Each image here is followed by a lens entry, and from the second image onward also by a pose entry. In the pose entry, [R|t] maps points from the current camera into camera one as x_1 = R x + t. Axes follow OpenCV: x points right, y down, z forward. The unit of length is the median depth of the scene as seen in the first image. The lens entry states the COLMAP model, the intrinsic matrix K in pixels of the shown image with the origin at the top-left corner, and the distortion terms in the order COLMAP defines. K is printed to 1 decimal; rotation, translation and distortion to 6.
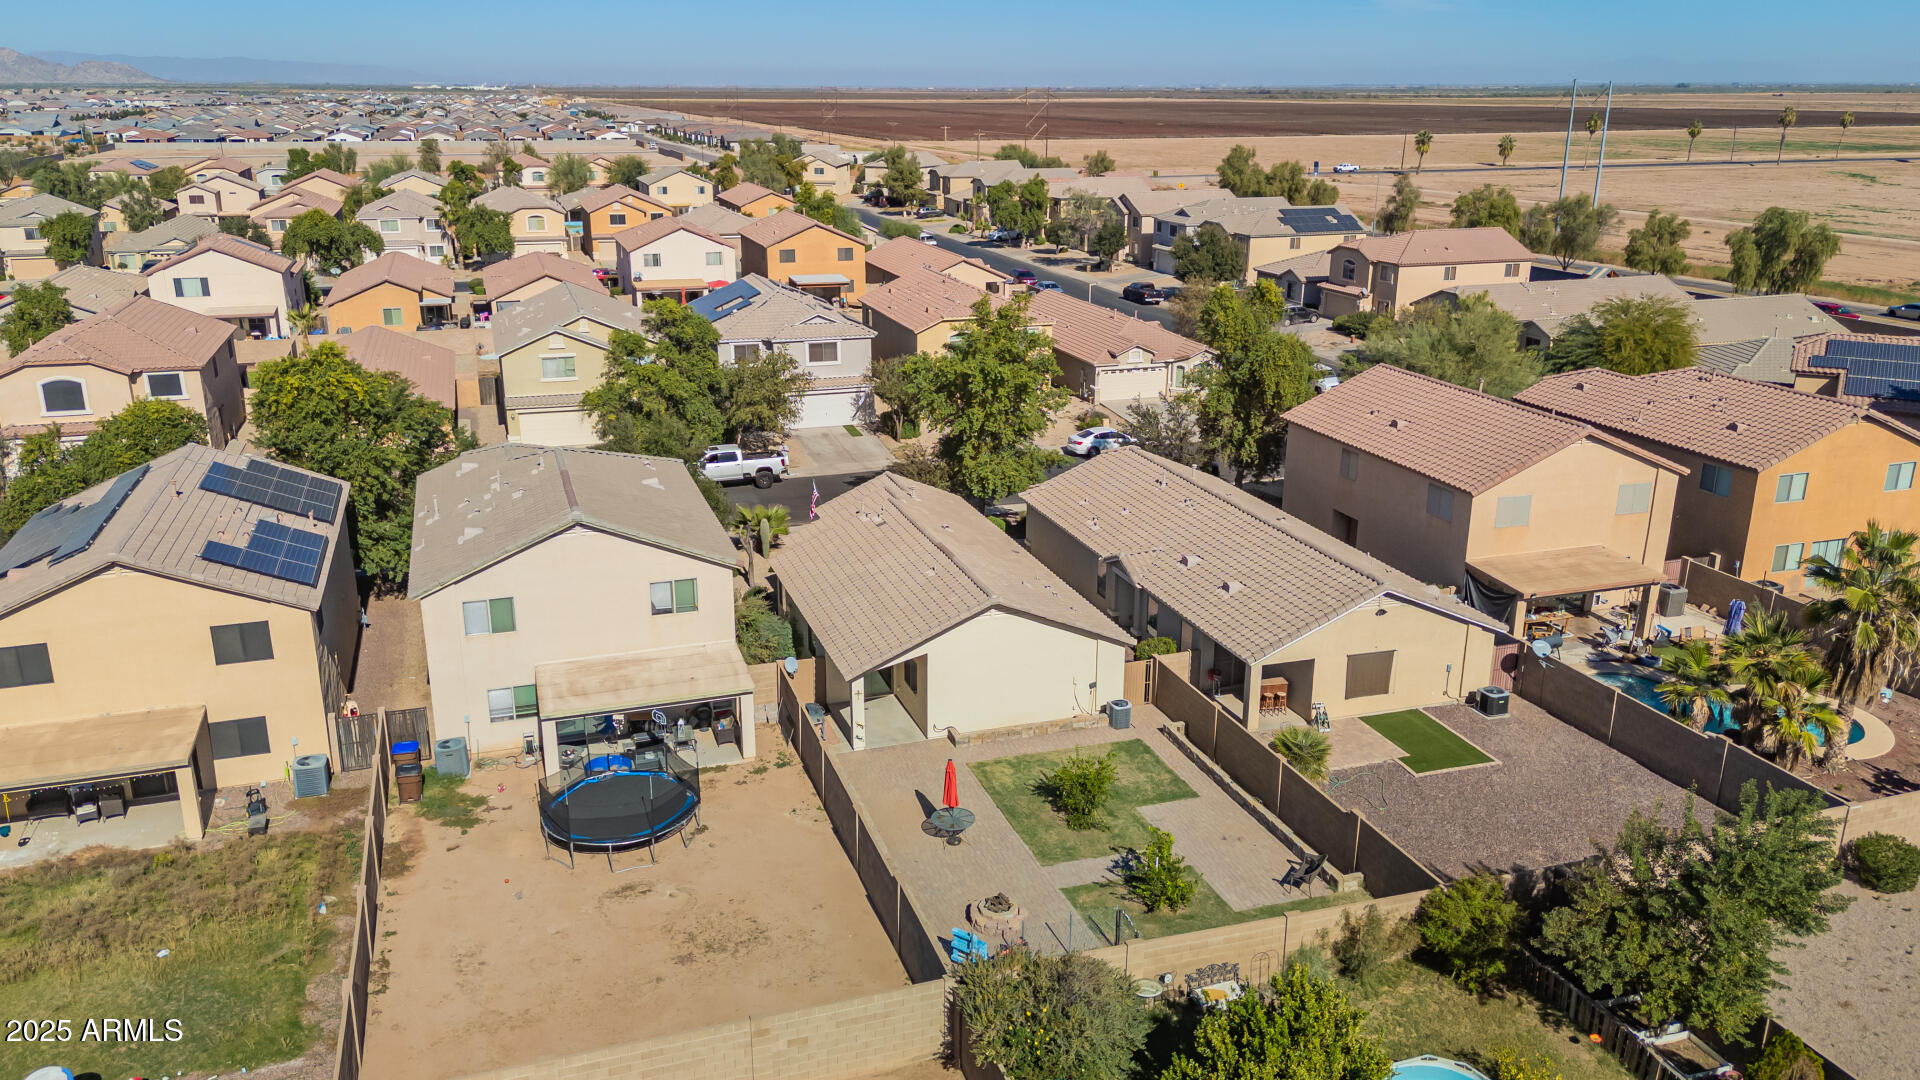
lens RADIAL K [[1431.7, 0, 960.0], [0, 1431.7, 540.0], [0, 0, 1]] dist [0.084788, -0.091825]
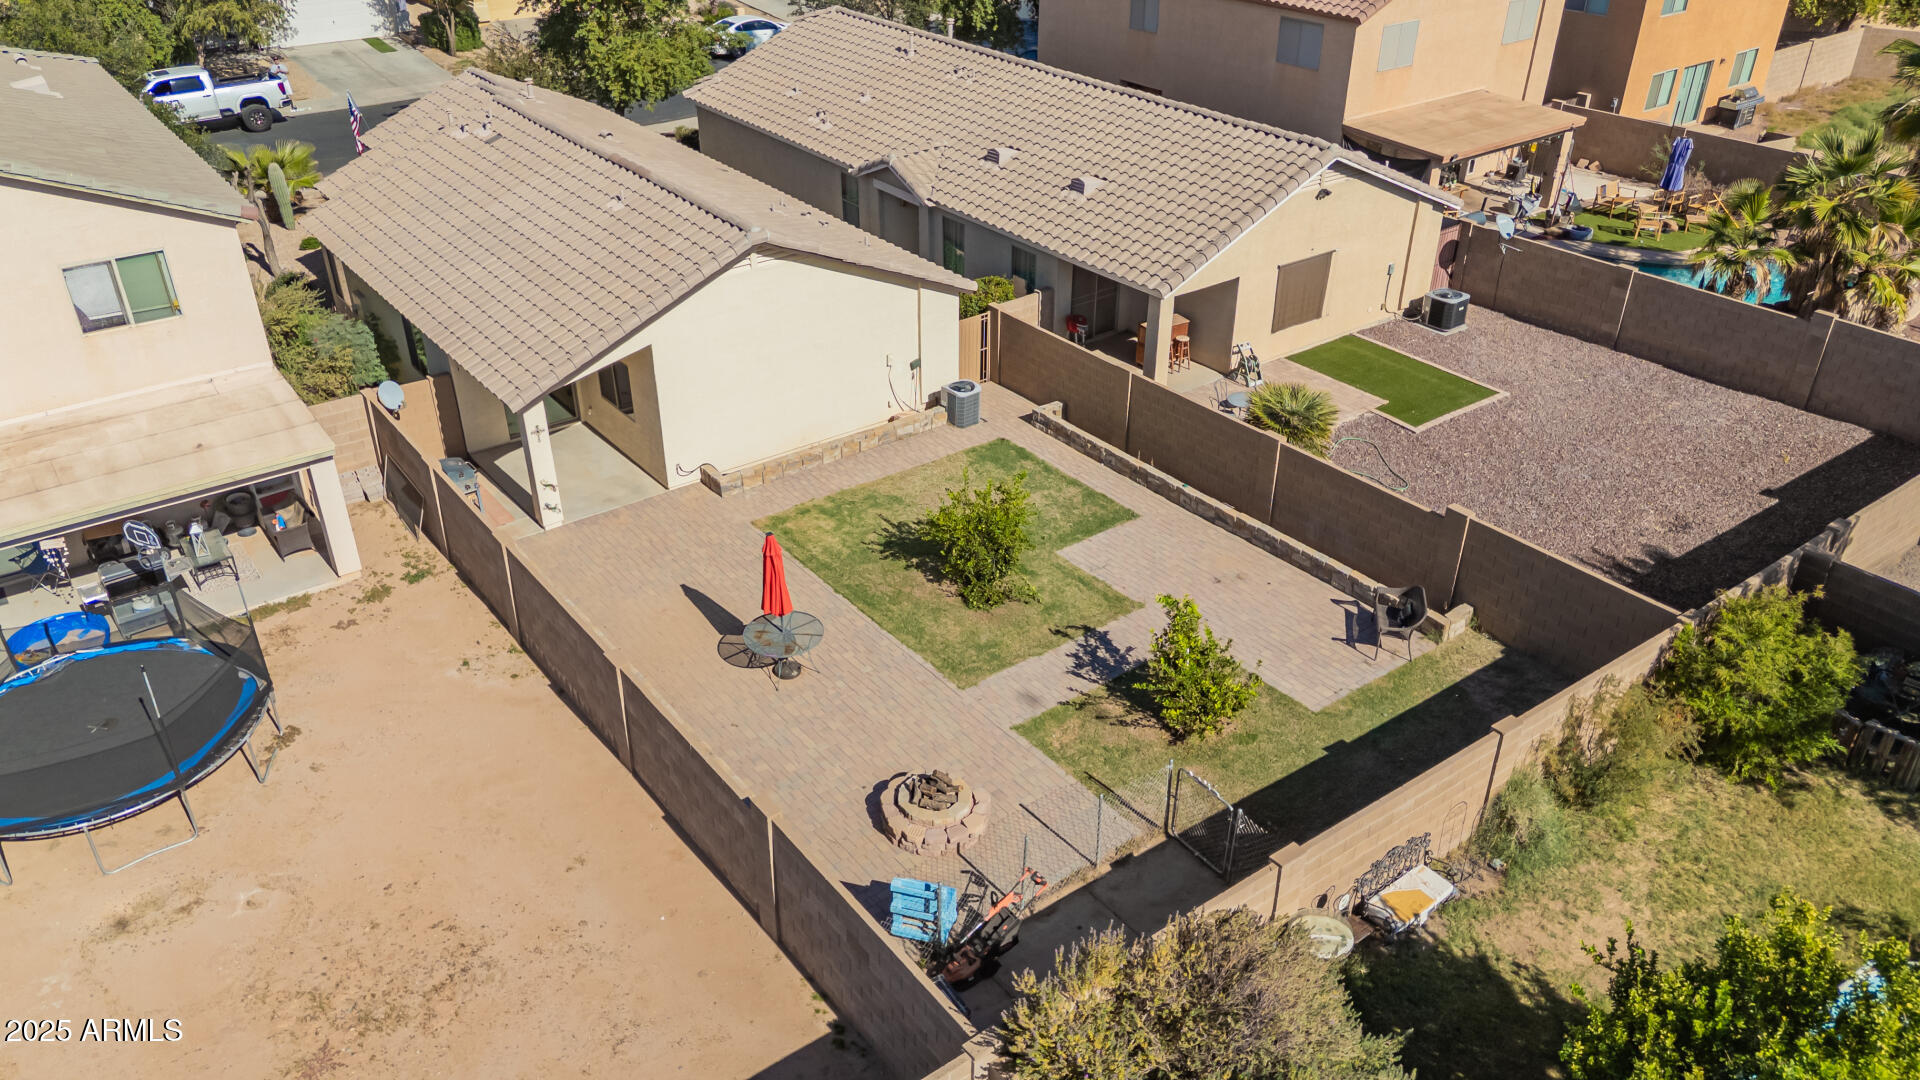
lens RADIAL K [[1412.1, 0, 960.0], [0, 1412.1, 540.0], [0, 0, 1]] dist [0.090024, -0.089827]
pose [[0.947962, -0.163528, 0.273180, -0.070228], [0.097901, 0.966164, 0.238627, 0.030808], [-0.302959, -0.199464, 0.931896, 0.407213]]
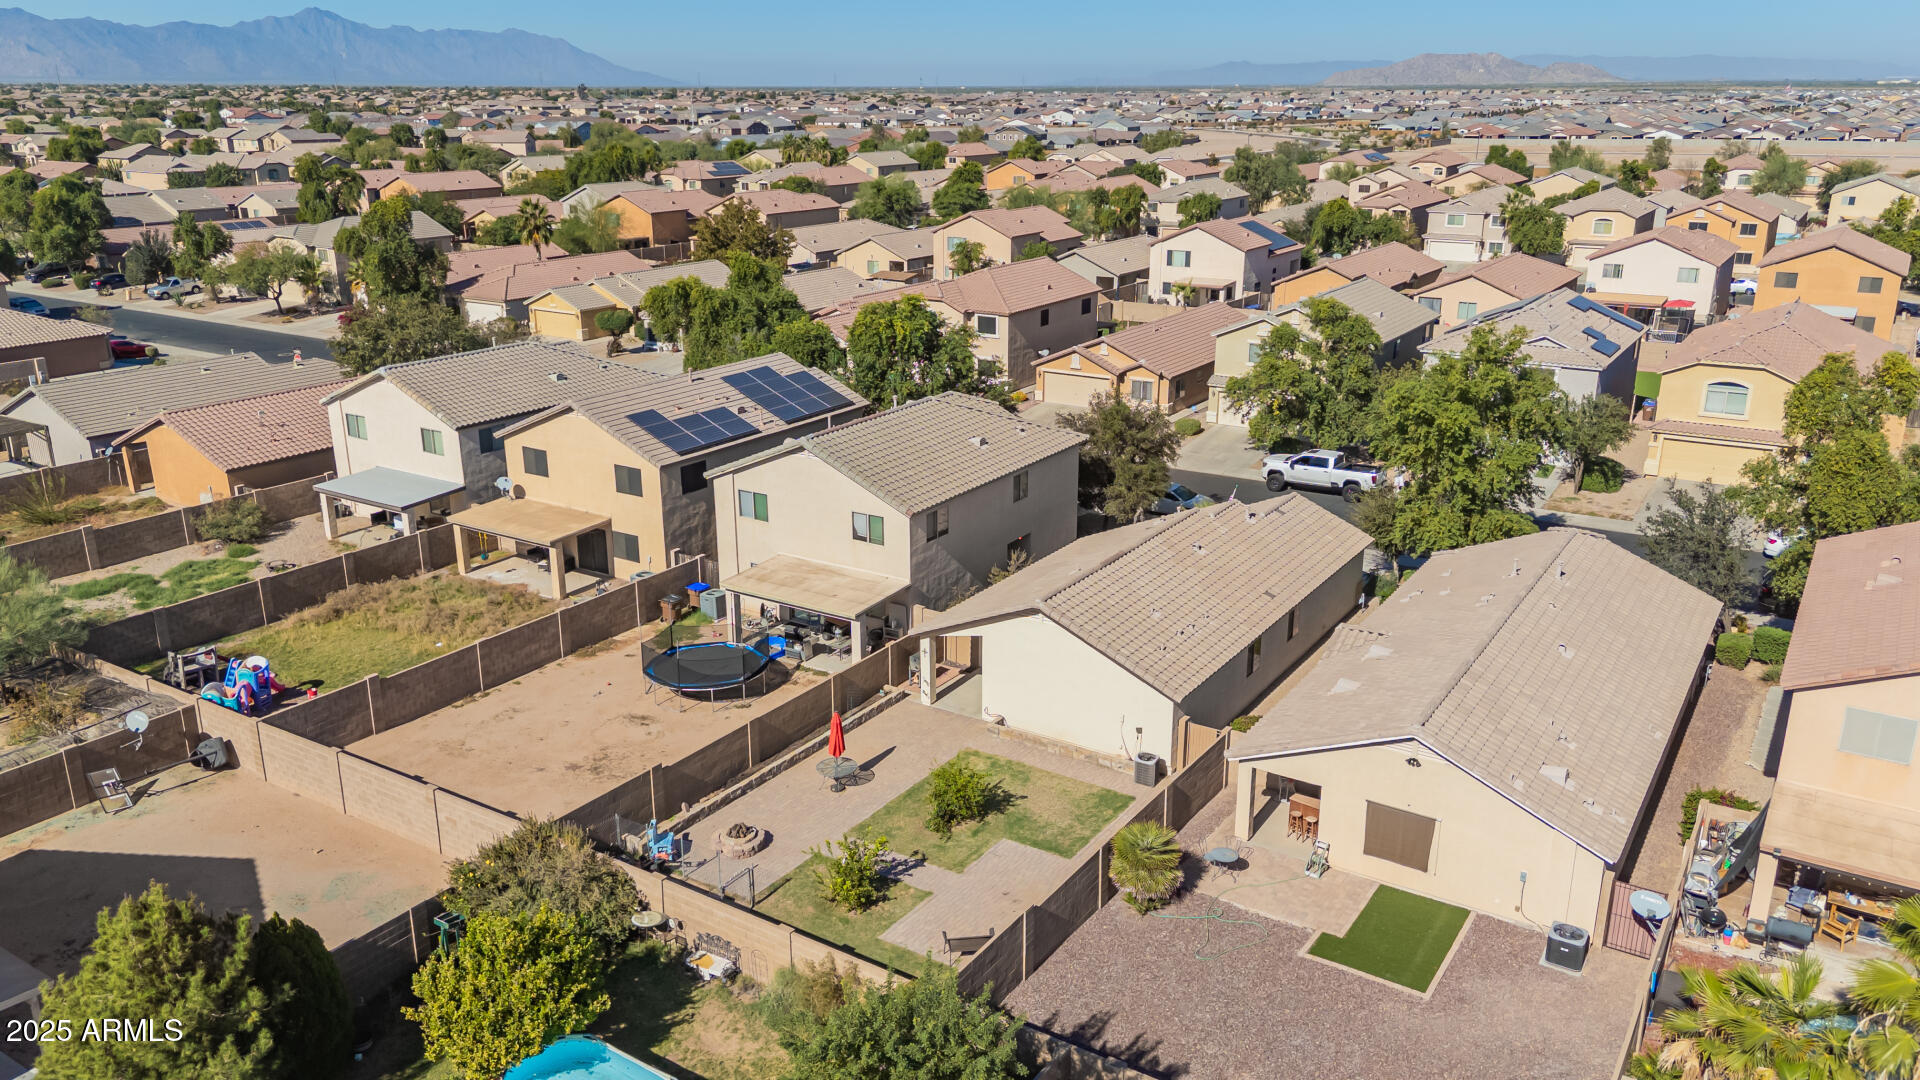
lens RADIAL K [[1412.1, 0, 960.0], [0, 1412.1, 540.0], [0, 0, 1]] dist [0.090024, -0.089827]
pose [[0.622254, 0.236903, -0.746107, 0.681173], [-0.233500, 0.965891, 0.111949, -0.093569], [0.747179, 0.104555, 0.656347, 0.301607]]
